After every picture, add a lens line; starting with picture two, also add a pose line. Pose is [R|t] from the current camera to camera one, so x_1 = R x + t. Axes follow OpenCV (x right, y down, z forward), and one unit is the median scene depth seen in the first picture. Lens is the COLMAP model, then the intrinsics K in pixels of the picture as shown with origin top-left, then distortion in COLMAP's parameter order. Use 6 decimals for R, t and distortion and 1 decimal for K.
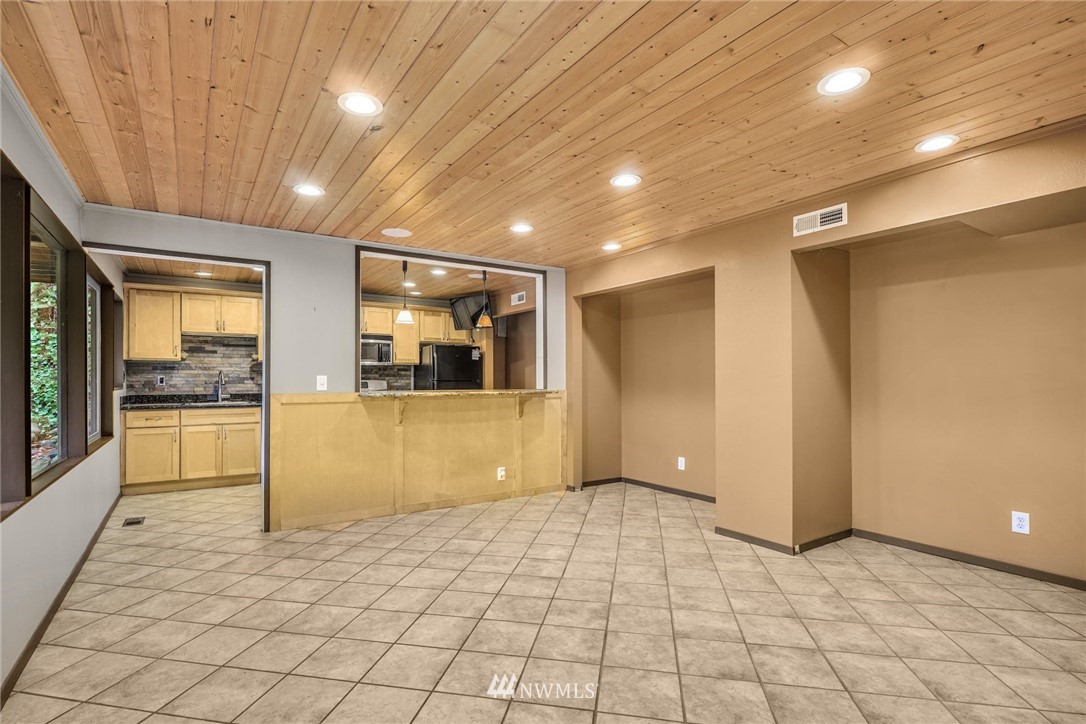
lens RADIAL K [[529.2, 0, 543.3], [0, 529.2, 369.6], [0, 0, 1]] dist [-0.000403, -0.000794]
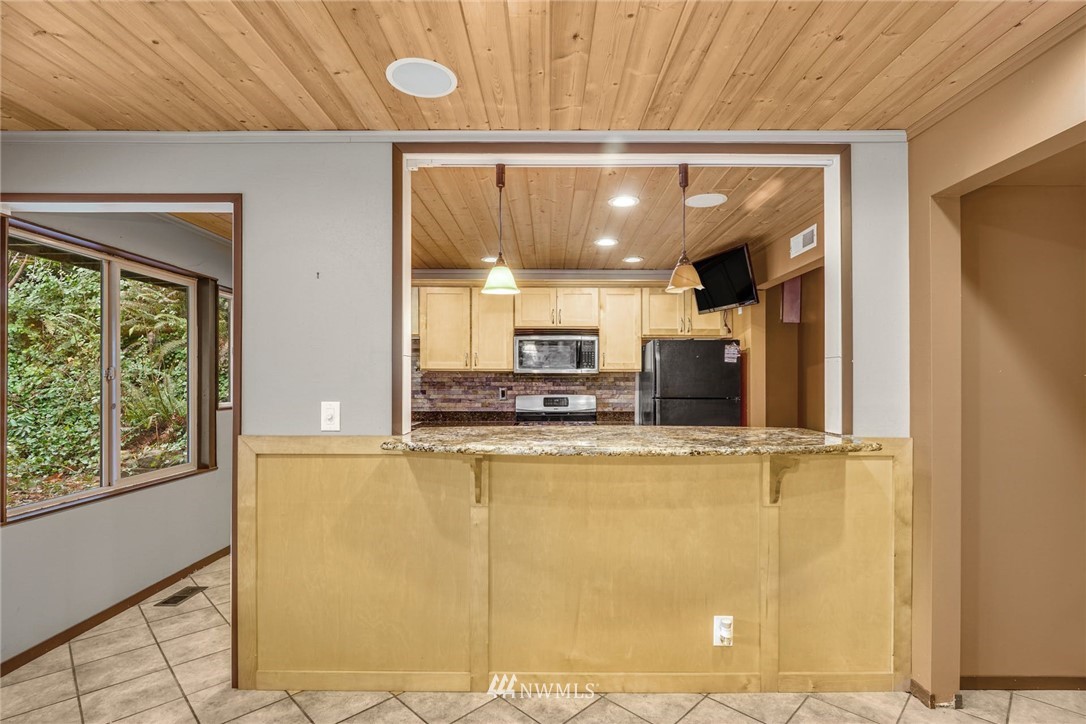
lens RADIAL K [[529.2, 0, 548.6], [0, 529.2, 378.5], [0, 0, 1]] dist [-0.000403, -0.000794]
pose [[0.831948, 0.001344, -0.554851, 0.037180], [0.007140, 0.999888, 0.013127, -0.013052], [0.554807, -0.014882, 0.831846, 0.515223]]
